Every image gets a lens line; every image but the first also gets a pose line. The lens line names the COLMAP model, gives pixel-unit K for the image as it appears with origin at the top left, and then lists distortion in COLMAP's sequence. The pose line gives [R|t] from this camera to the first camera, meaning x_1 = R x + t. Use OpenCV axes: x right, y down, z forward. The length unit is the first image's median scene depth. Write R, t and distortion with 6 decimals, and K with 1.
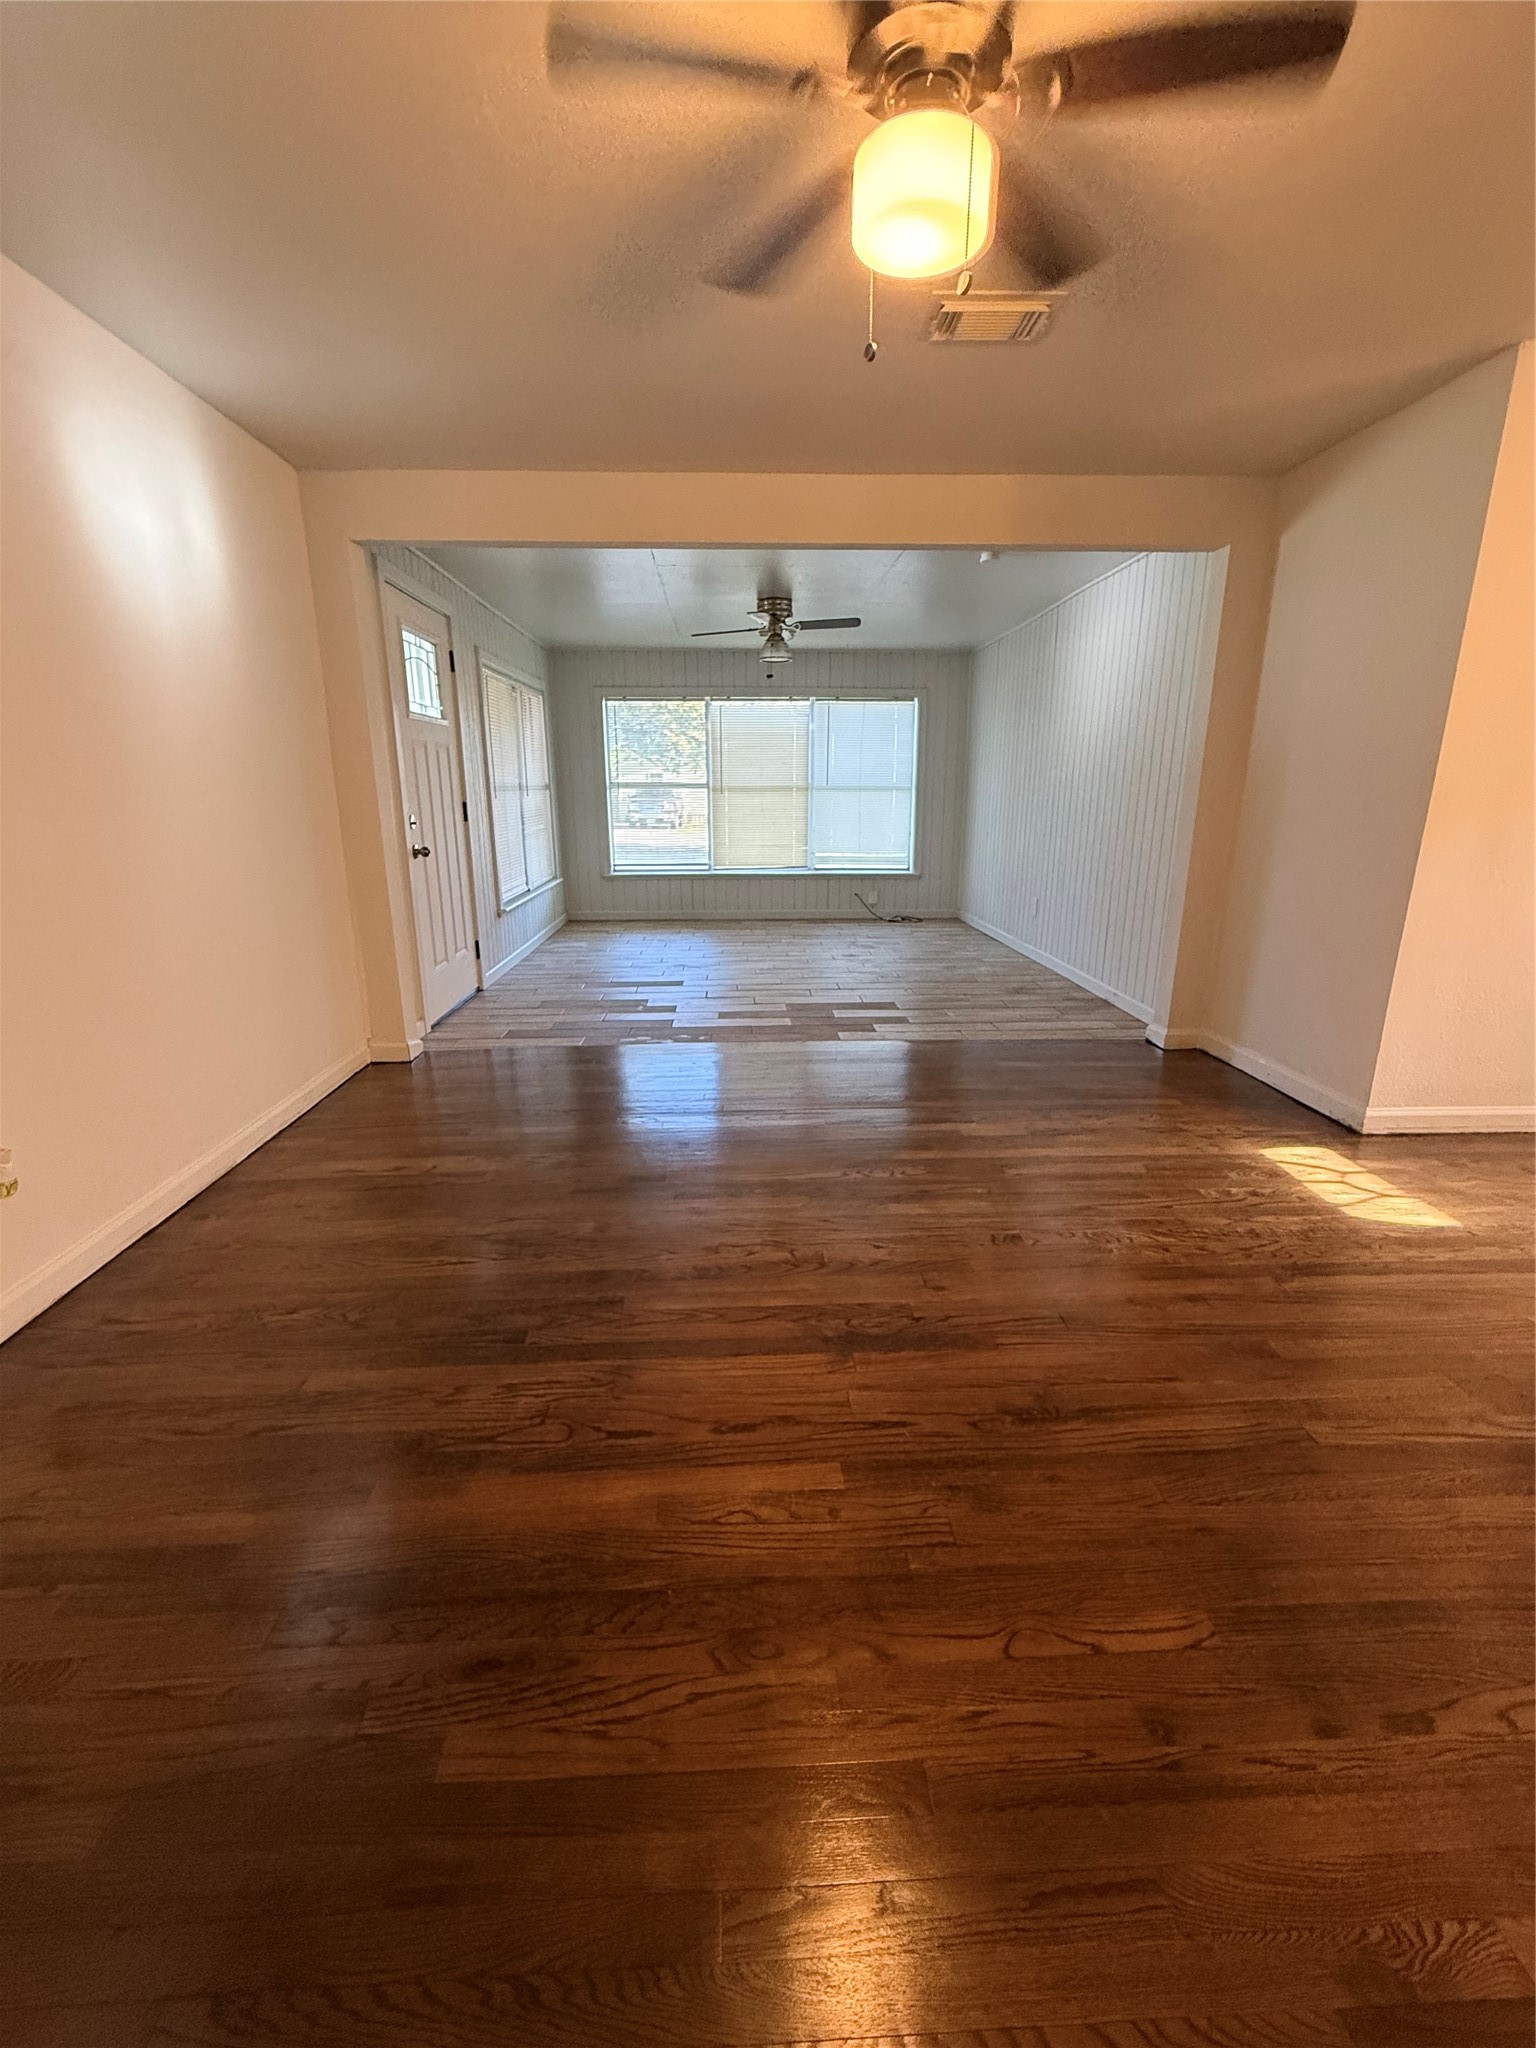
lens RADIAL K [[868.6, 0, 773.8], [0, 868.6, 1024.1], [0, 0, 1]] dist [-0.002231, -0.000198]
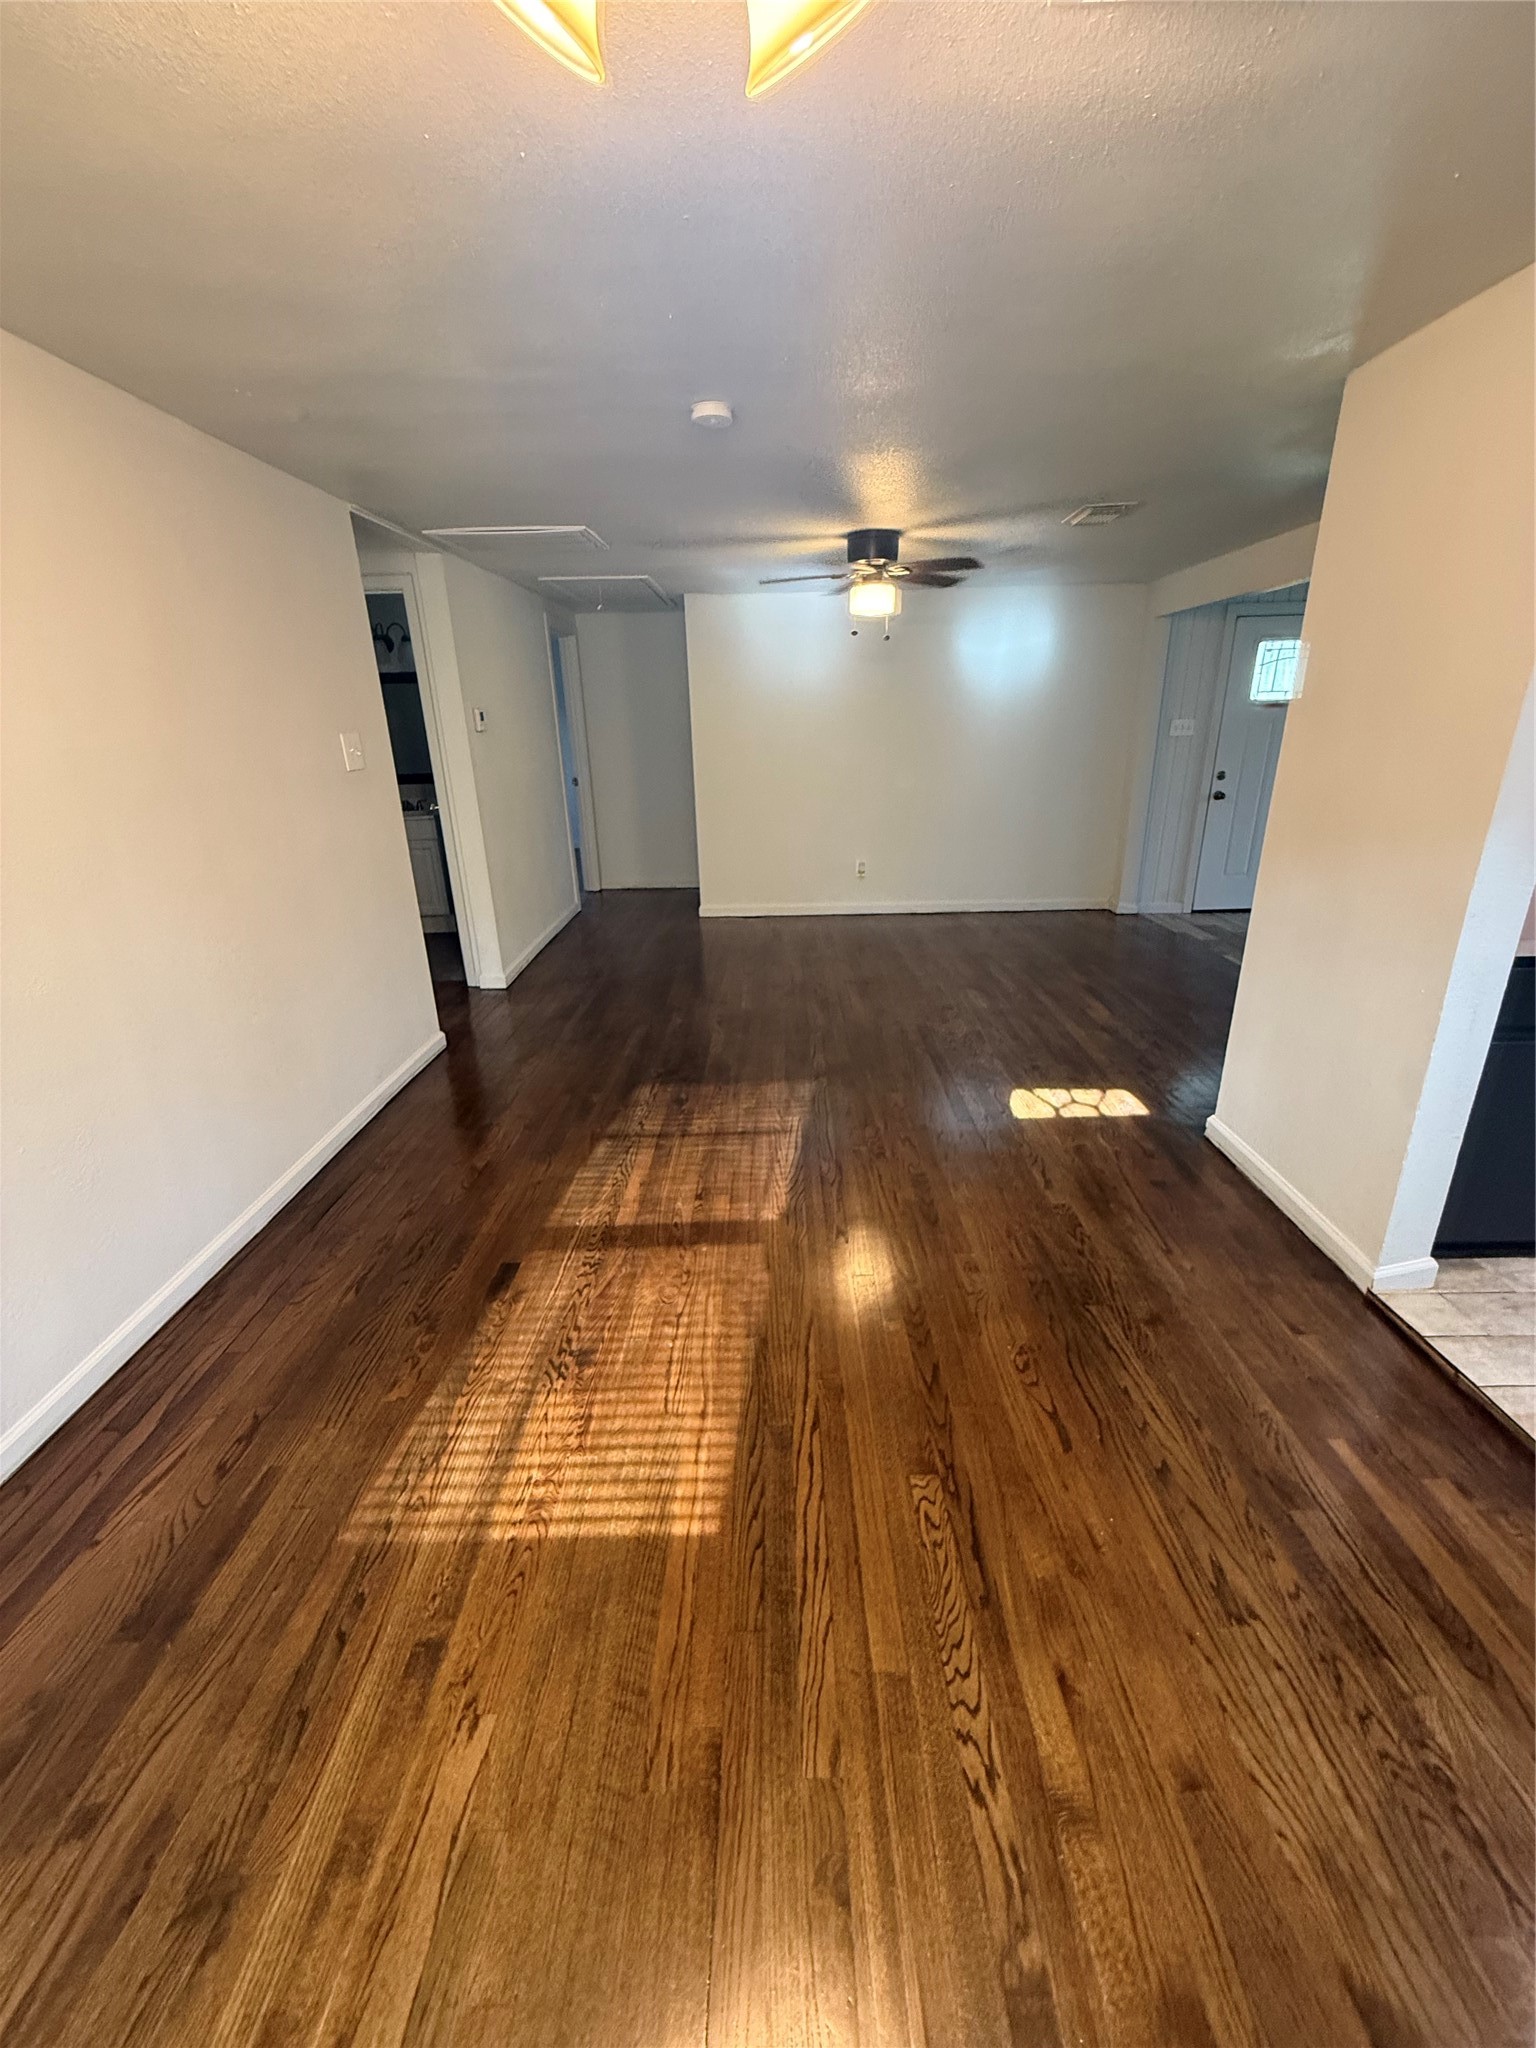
lens RADIAL K [[812.5, 0, 770.4], [0, 812.5, 1015.2], [0, 0, 1]] dist [0.001463, -0.000054]
pose [[-0.050524, 0.350680, -0.935132, 1.693536], [-0.230577, 0.906936, 0.352564, -0.255828], [0.971741, 0.233433, 0.035037, 0.430256]]
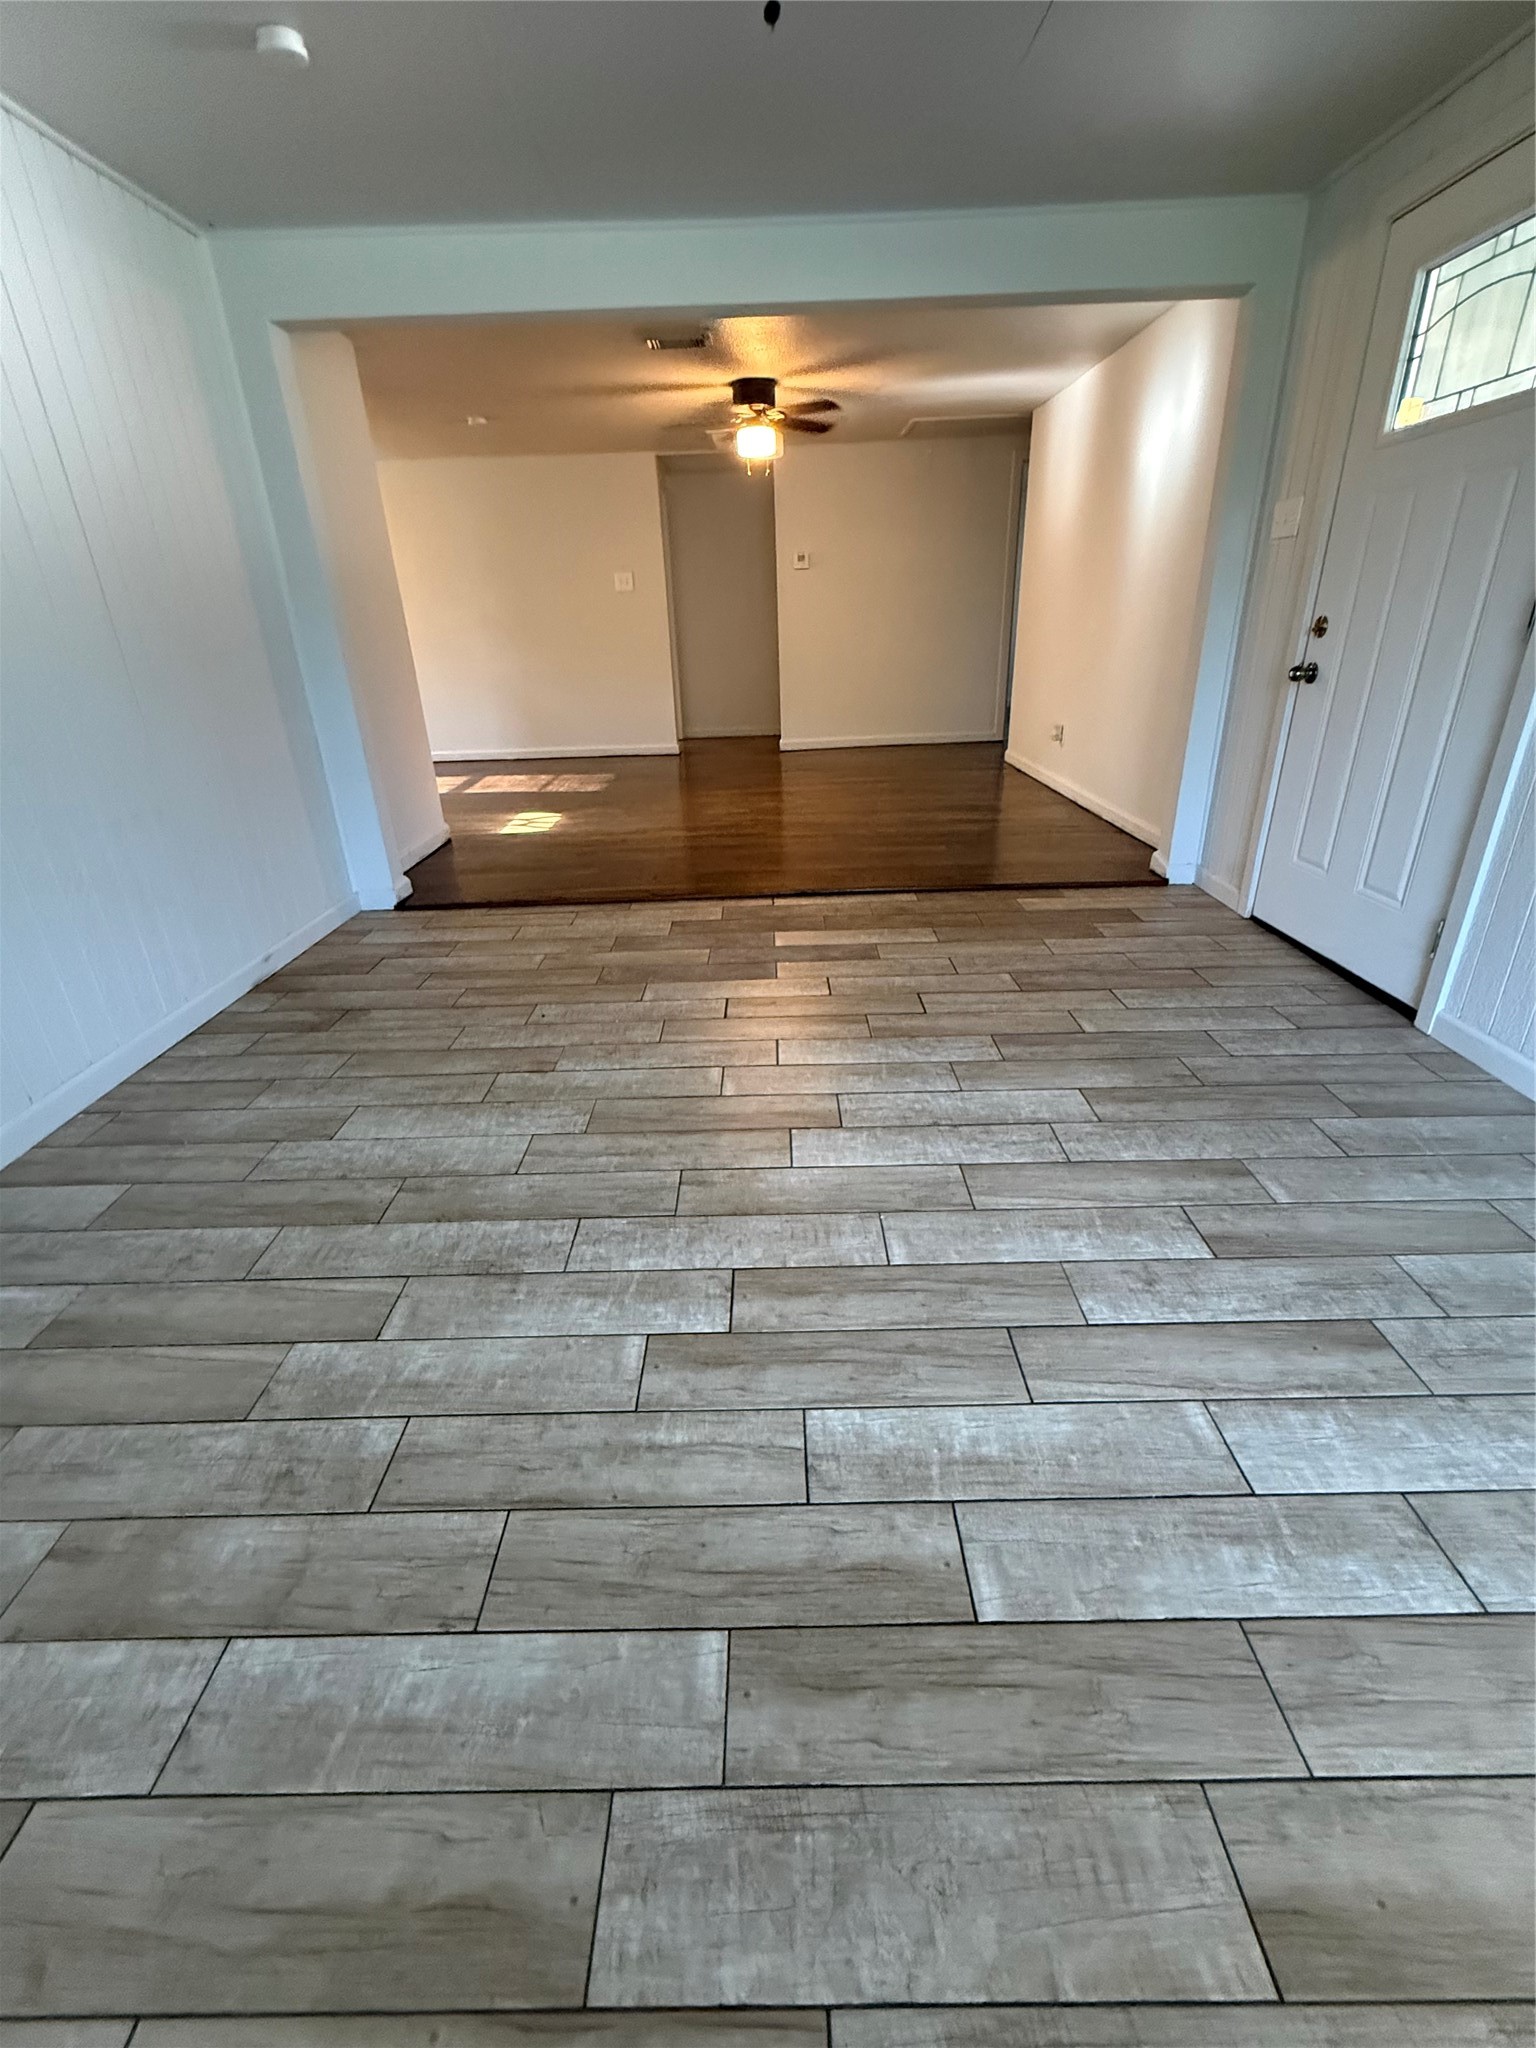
lens RADIAL K [[868.6, 0, 764.4], [0, 868.6, 1022.4], [0, 0, 1]] dist [-0.002231, -0.000198]
pose [[-0.998364, 0.017628, 0.054396, -0.016206], [0.048440, 0.766235, 0.640732, -0.687106], [-0.030386, 0.642318, -0.765836, 2.648569]]
